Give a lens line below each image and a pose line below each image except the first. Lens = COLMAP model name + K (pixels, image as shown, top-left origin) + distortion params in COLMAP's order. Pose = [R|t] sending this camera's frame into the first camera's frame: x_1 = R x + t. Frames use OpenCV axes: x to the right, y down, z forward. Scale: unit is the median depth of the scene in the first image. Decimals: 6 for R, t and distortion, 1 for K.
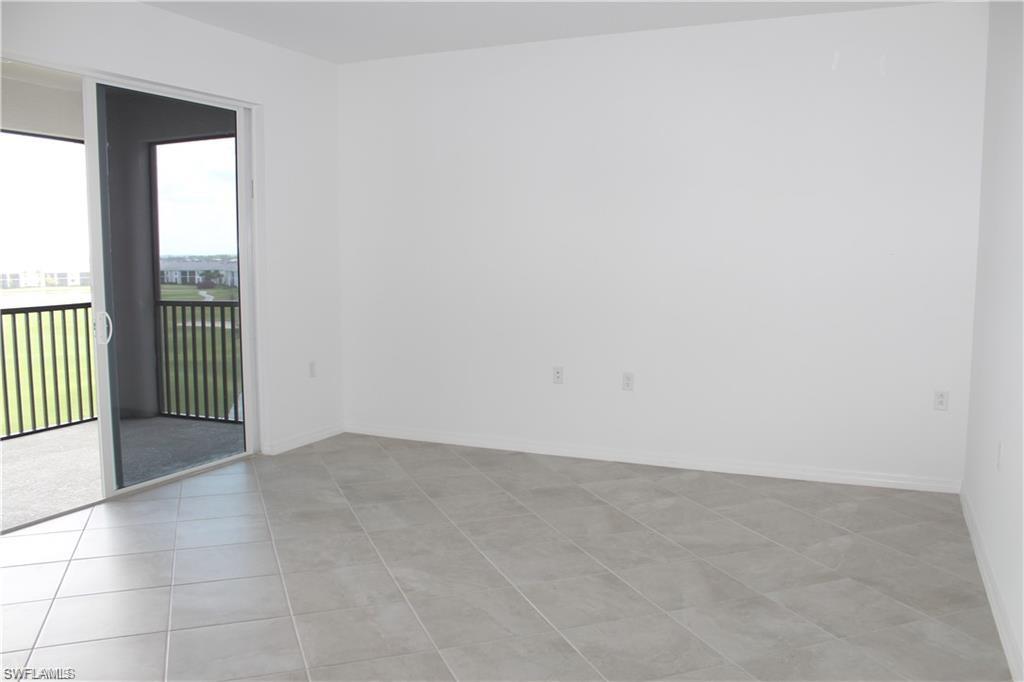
lens RADIAL K [[856.3, 0, 512.0], [0, 856.3, 341.0], [0, 0, 1]] dist [-0.145220, 0.123679]
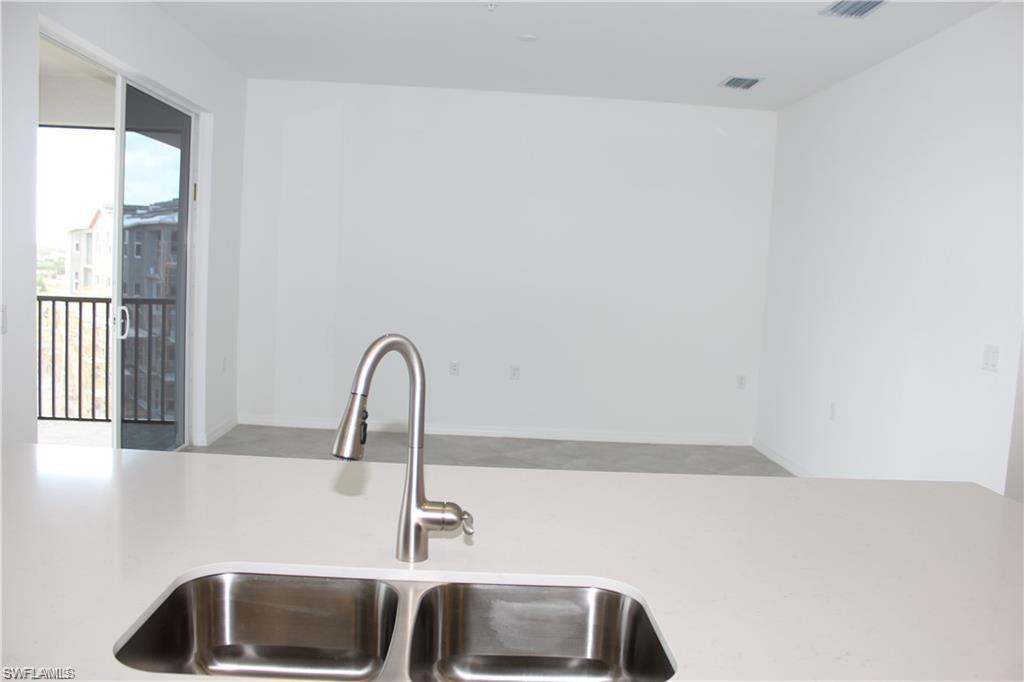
lens RADIAL K [[856.3, 0, 512.0], [0, 856.3, 341.0], [0, 0, 1]] dist [-0.145220, 0.123679]
pose [[0.885947, 0.006366, 0.463743, -0.467127], [-0.004399, 0.999976, -0.005324, 0.008895], [-0.463766, 0.002677, 0.885954, -0.108505]]
